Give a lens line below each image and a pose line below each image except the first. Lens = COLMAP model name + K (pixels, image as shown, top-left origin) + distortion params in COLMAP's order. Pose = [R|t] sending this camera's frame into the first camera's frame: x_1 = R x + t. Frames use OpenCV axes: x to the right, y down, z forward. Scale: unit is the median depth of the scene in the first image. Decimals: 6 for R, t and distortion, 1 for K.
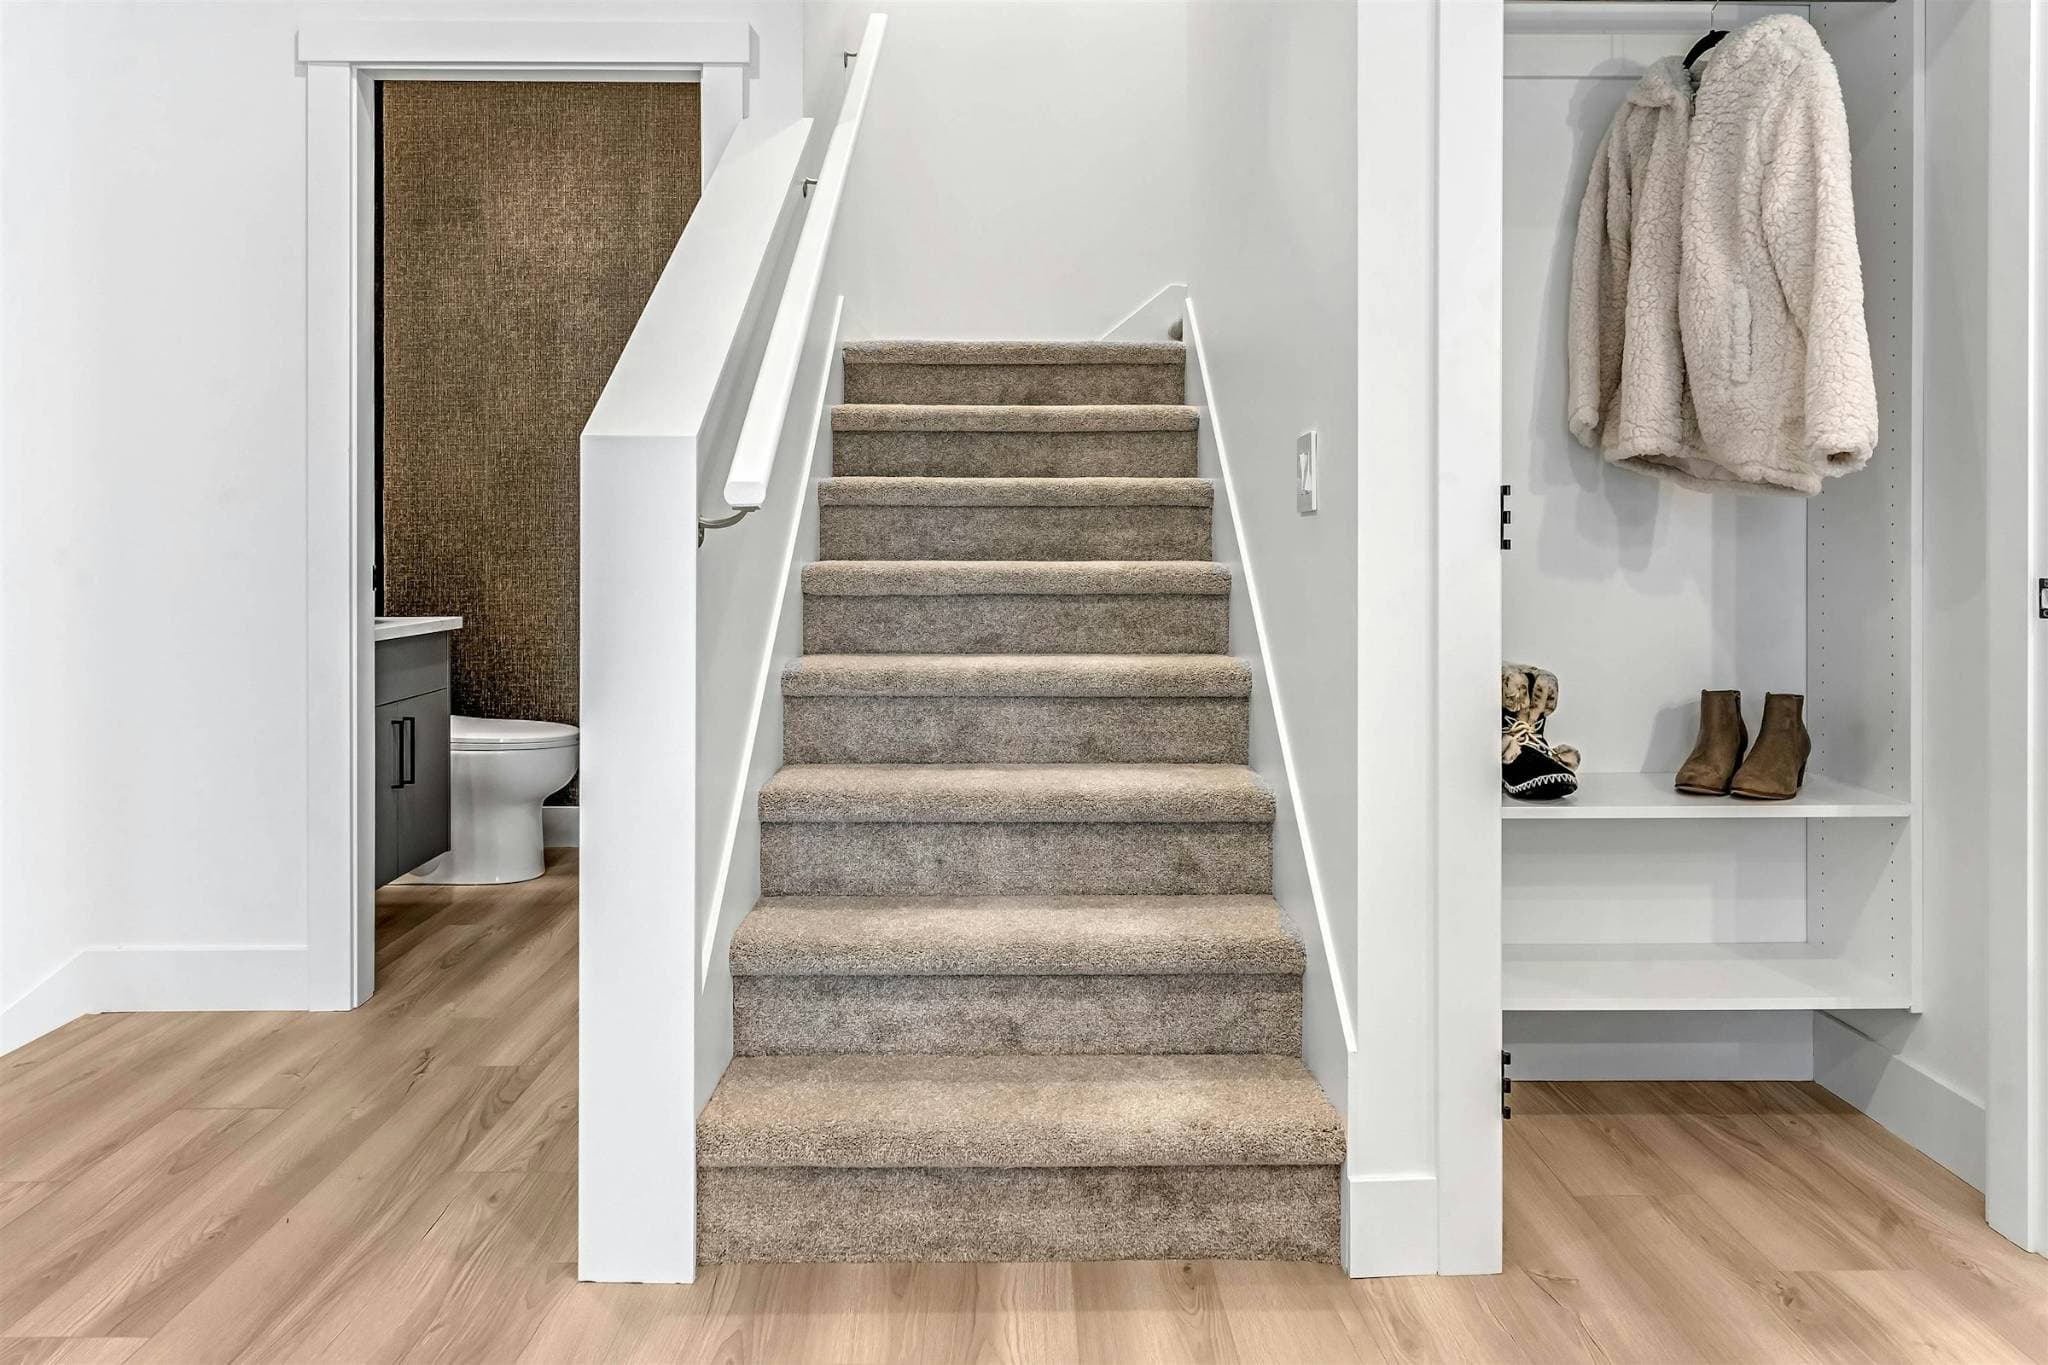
lens RADIAL K [[1372.2, 0, 1028.2], [0, 1372.2, 545.9], [0, 0, 1]] dist [0.004982, 0.000771]
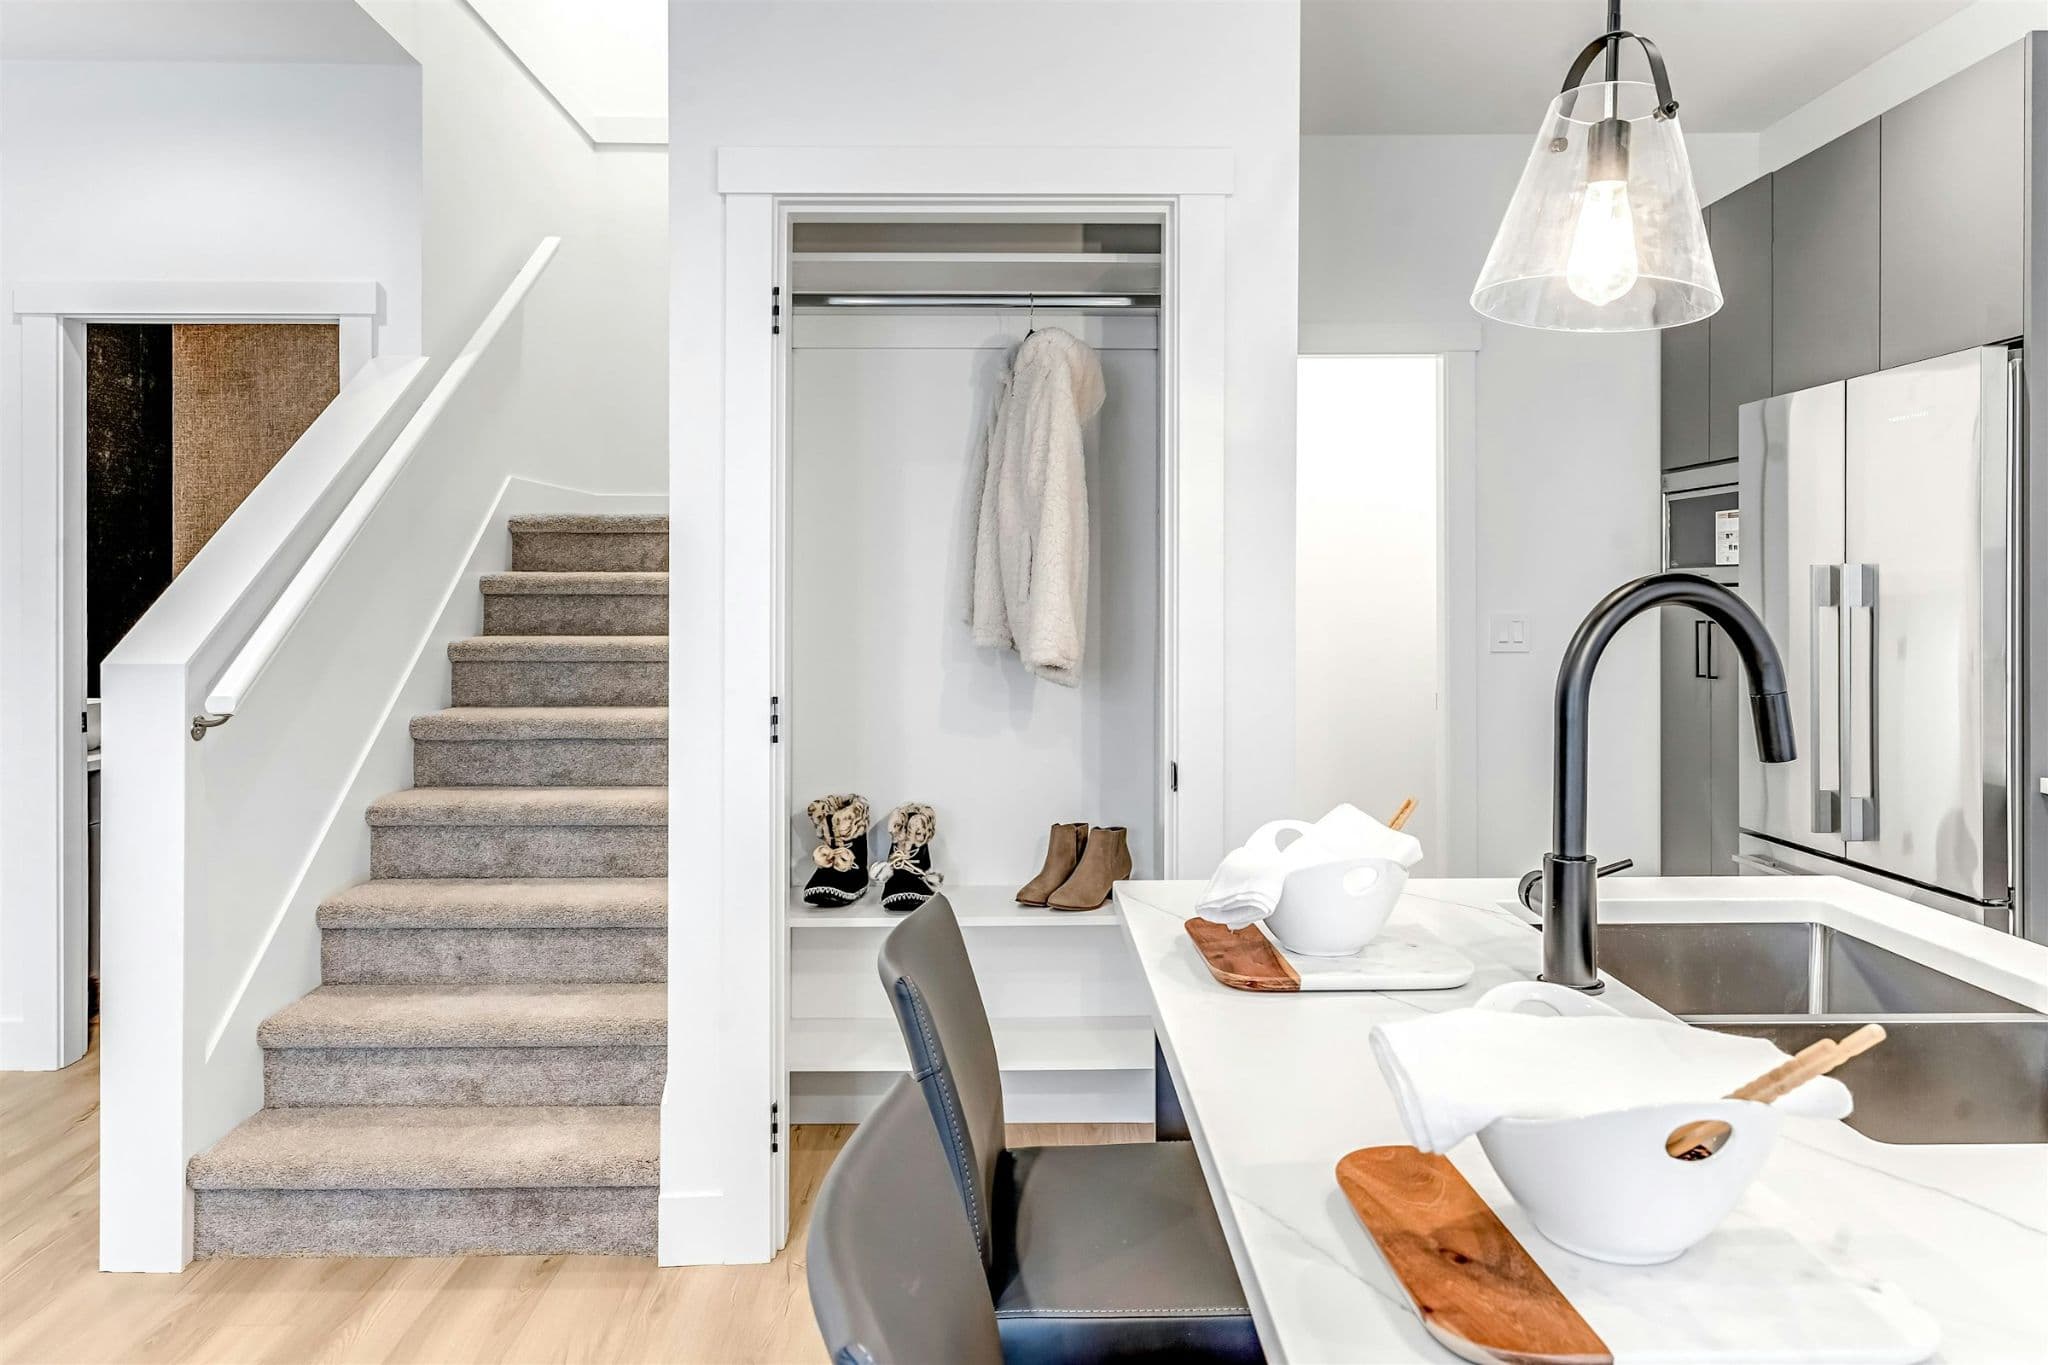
lens RADIAL K [[1372.2, 0, 1039.6], [0, 1372.2, 587.9], [0, 0, 1]] dist [0.004982, 0.000771]
pose [[0.999999, -0.001628, -0.000514, 0.496177], [0.001628, 0.999998, -0.000630, -0.123028], [0.000515, 0.000629, 1.000000, -0.313779]]
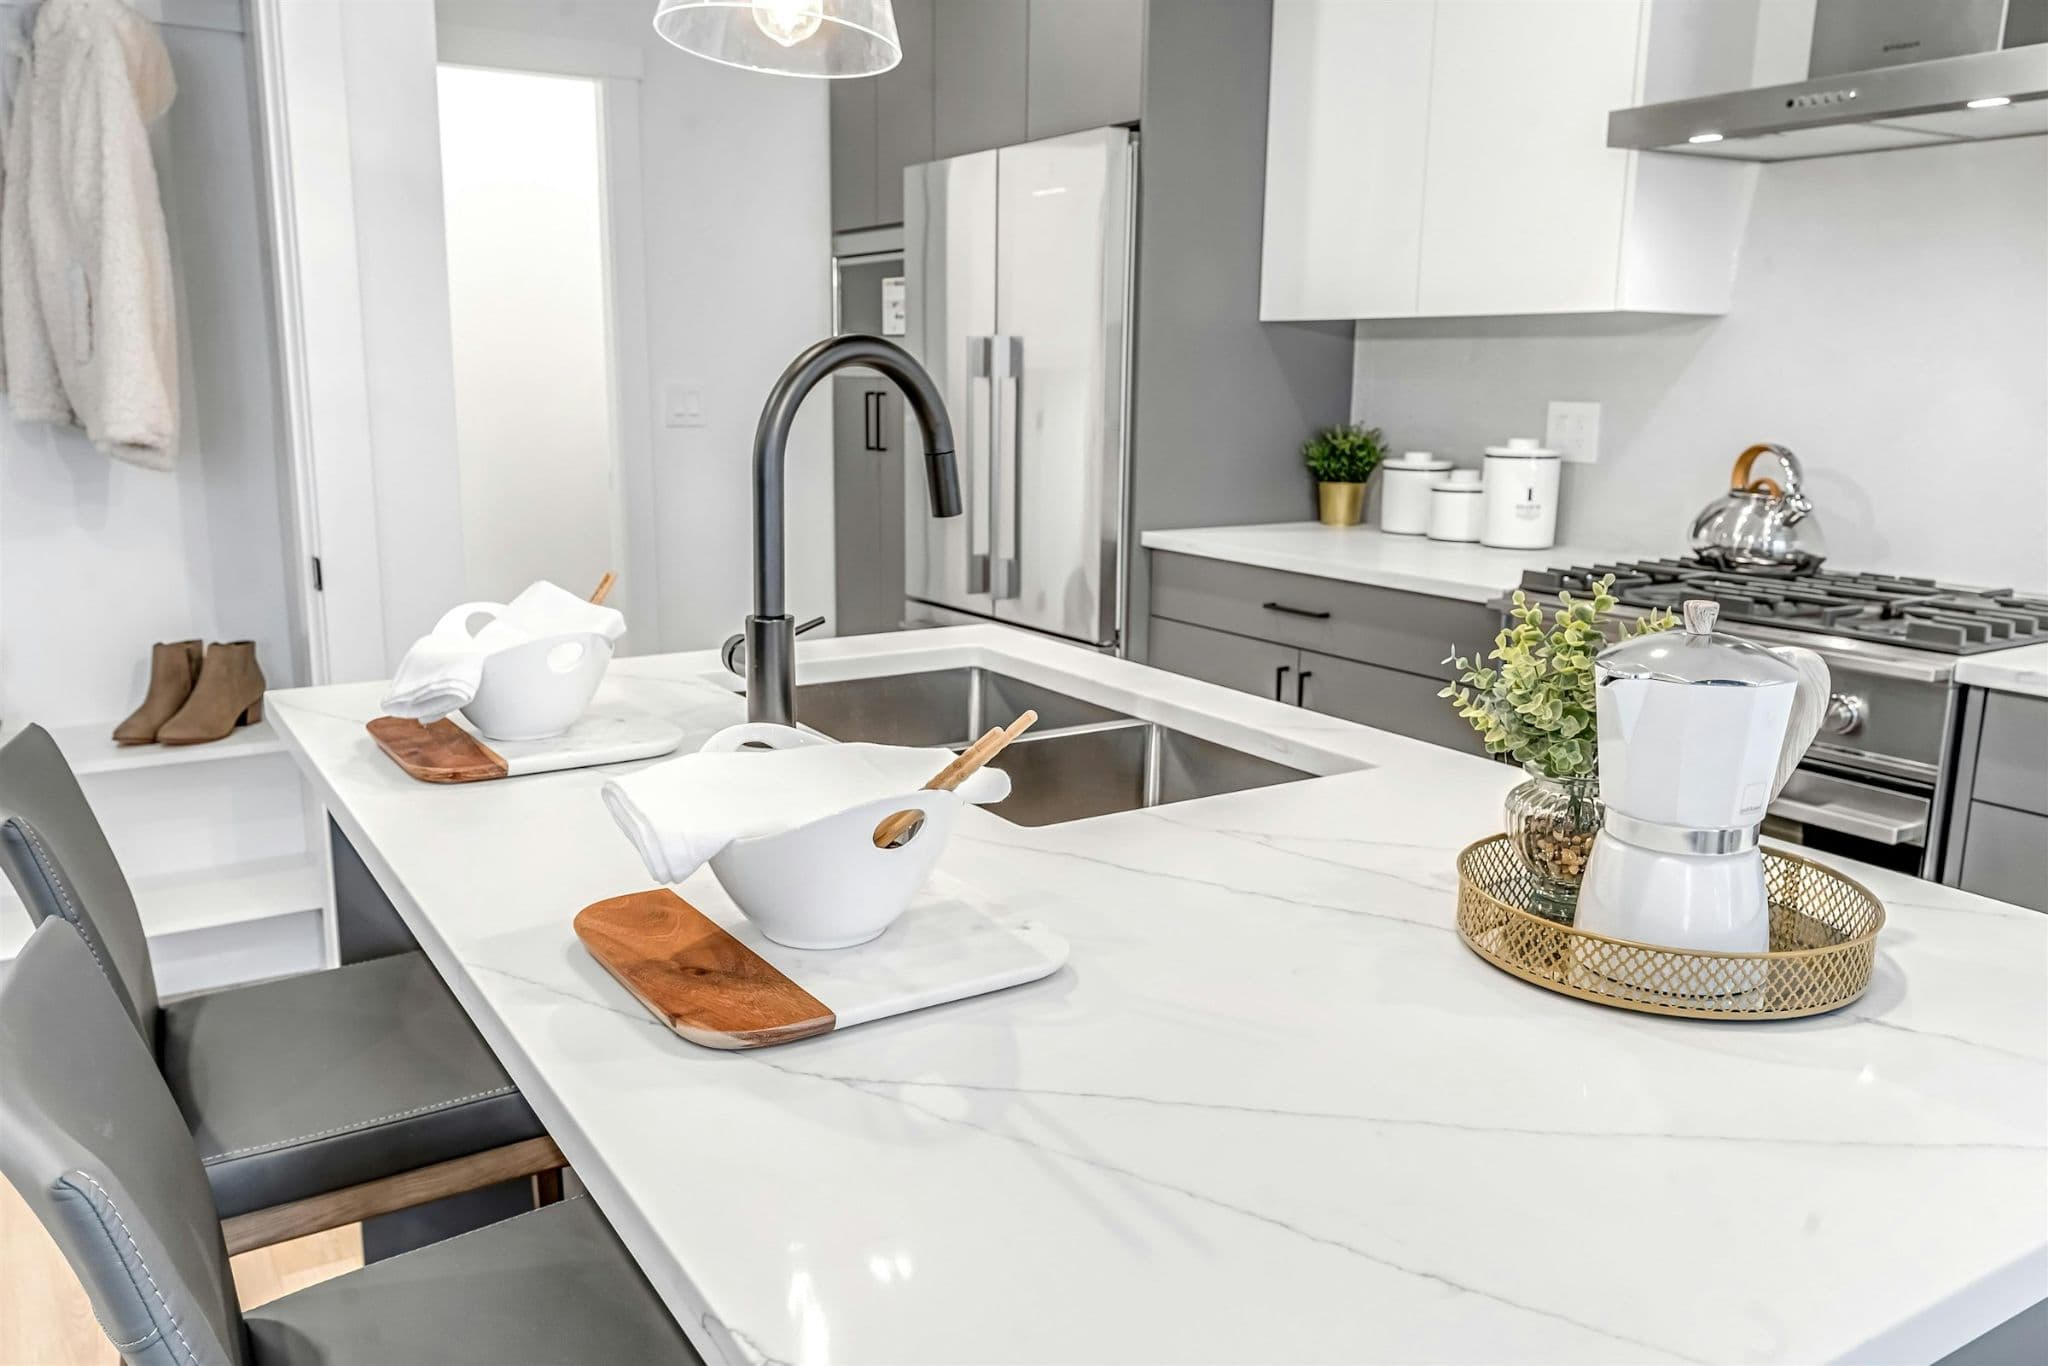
lens RADIAL K [[1543.3, 0, 1023.7], [0, 1543.3, 698.5], [0, 0, 1]] dist [0.000016, 0.006025]
pose [[0.851593, -0.100893, 0.514403, 0.460510], [-0.010928, 0.977673, 0.209849, -0.114539], [-0.524090, -0.184328, 0.831476, -0.359131]]
